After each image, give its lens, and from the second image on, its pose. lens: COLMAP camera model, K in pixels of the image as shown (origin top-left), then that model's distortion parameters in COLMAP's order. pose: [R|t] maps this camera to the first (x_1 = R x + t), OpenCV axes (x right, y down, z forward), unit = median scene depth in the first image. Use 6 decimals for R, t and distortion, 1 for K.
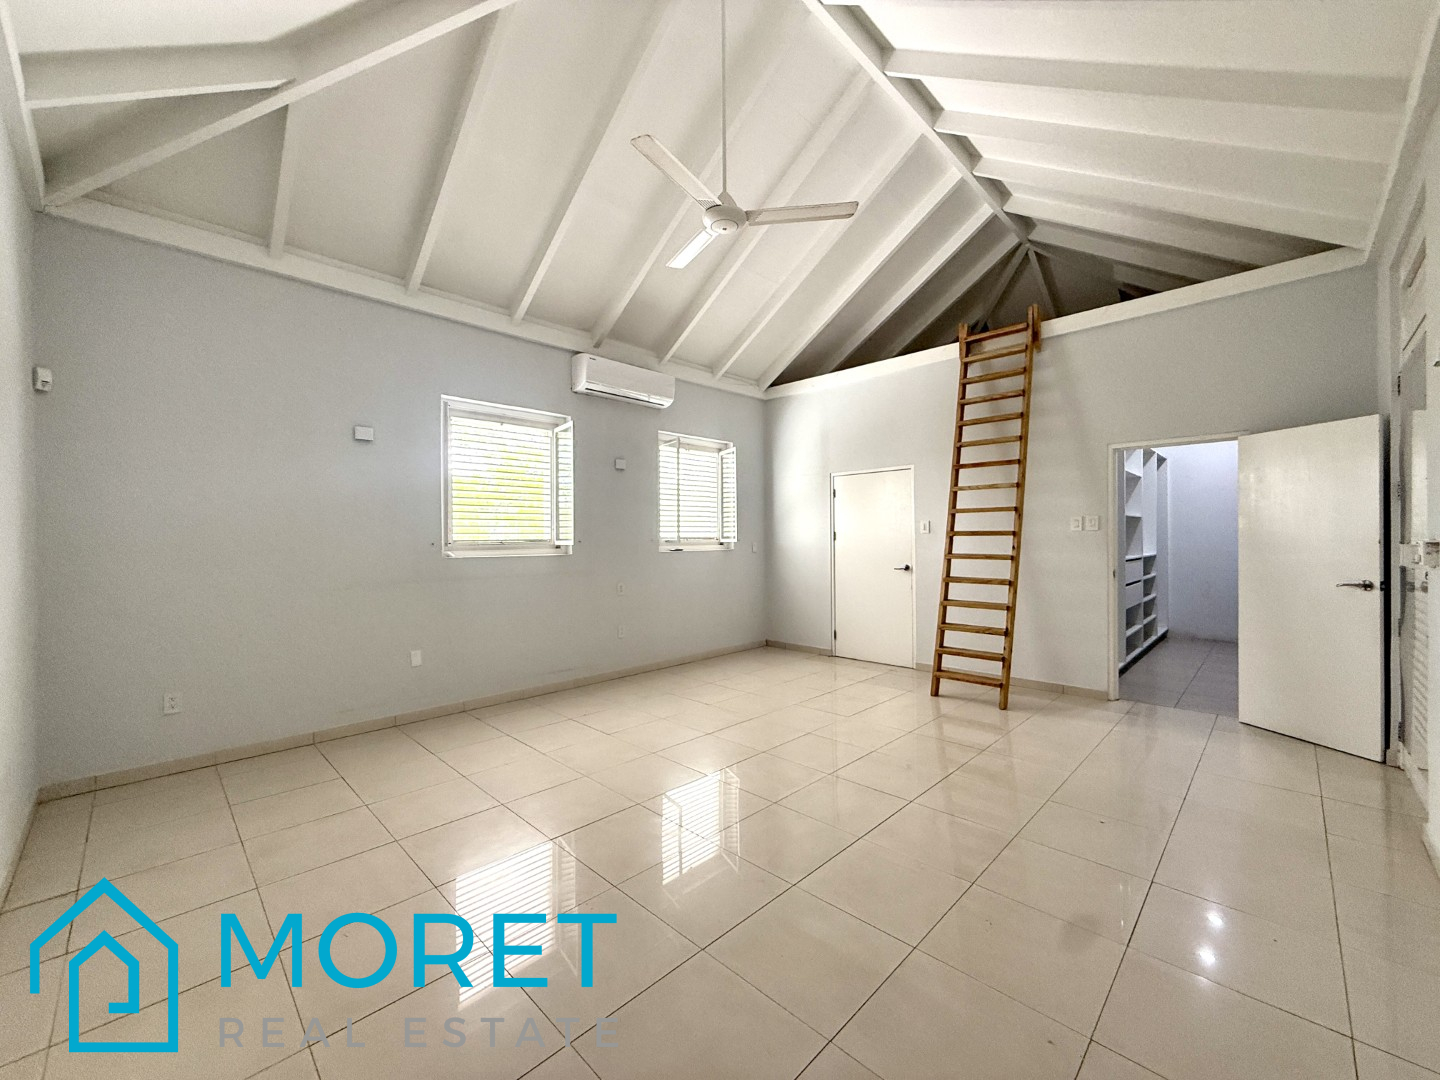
lens RADIAL K [[572.8, 0, 722.3], [0, 572.8, 539.2], [0, 0, 1]] dist [-0.001258, 0.000179]
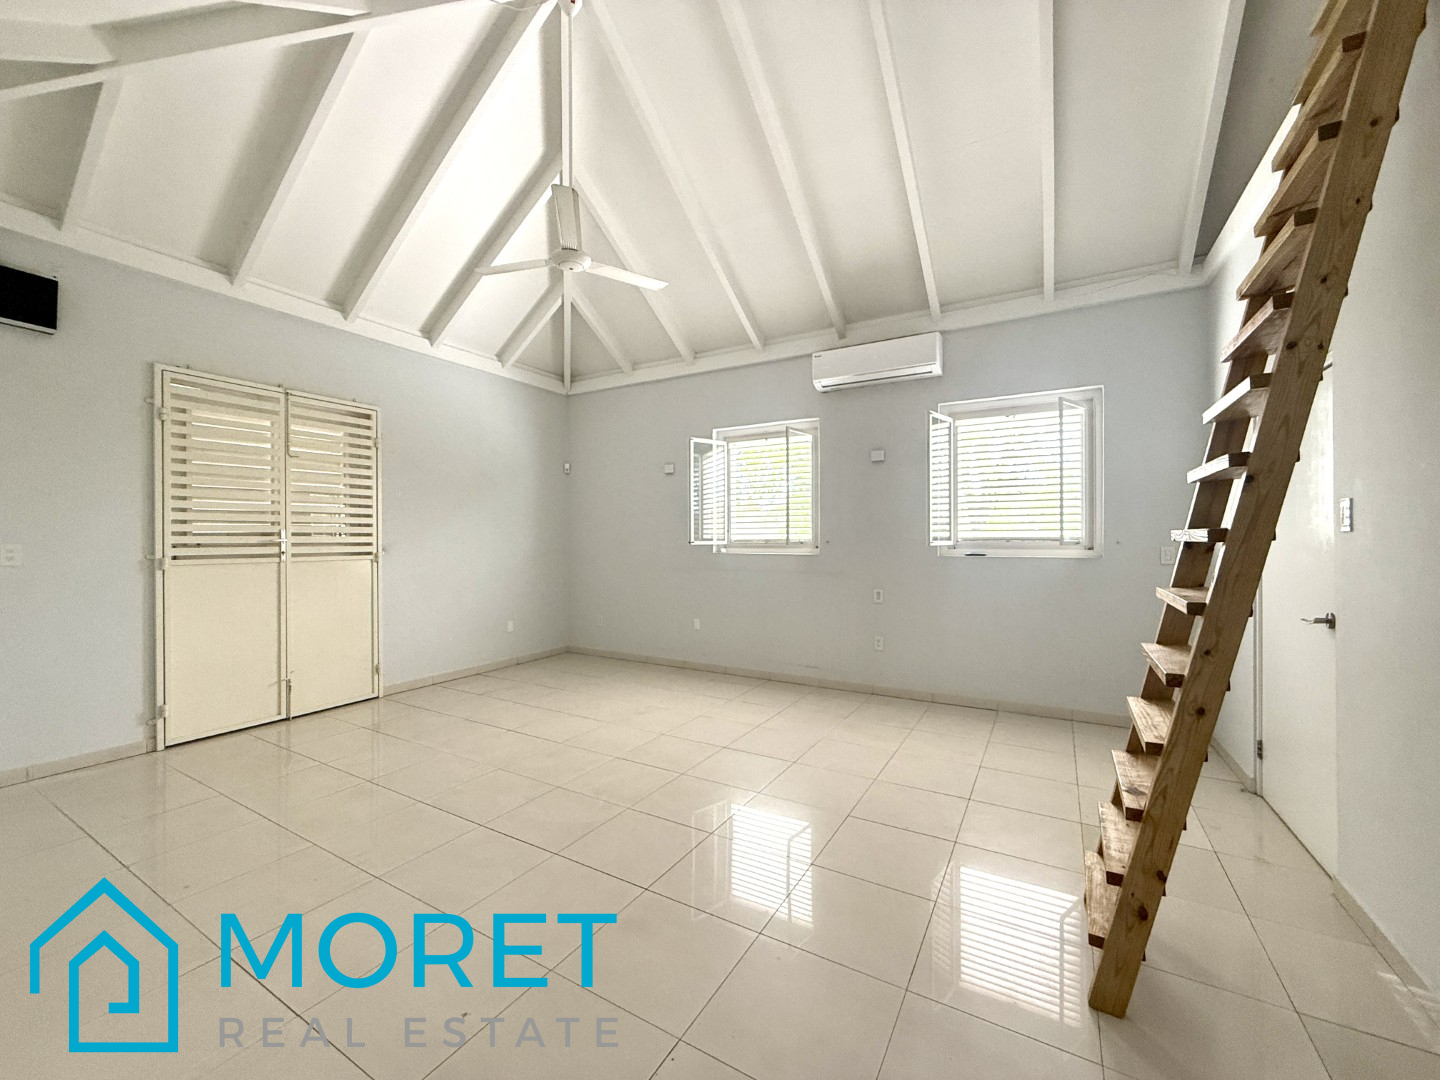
lens RADIAL K [[572.8, 0, 722.1], [0, 572.8, 538.3], [0, 0, 1]] dist [-0.001258, 0.000179]
pose [[0.250320, 0.007260, -0.968136, 0.676873], [0.002691, 0.999963, 0.008195, -0.010829], [0.968159, -0.004656, 0.250291, 0.582833]]
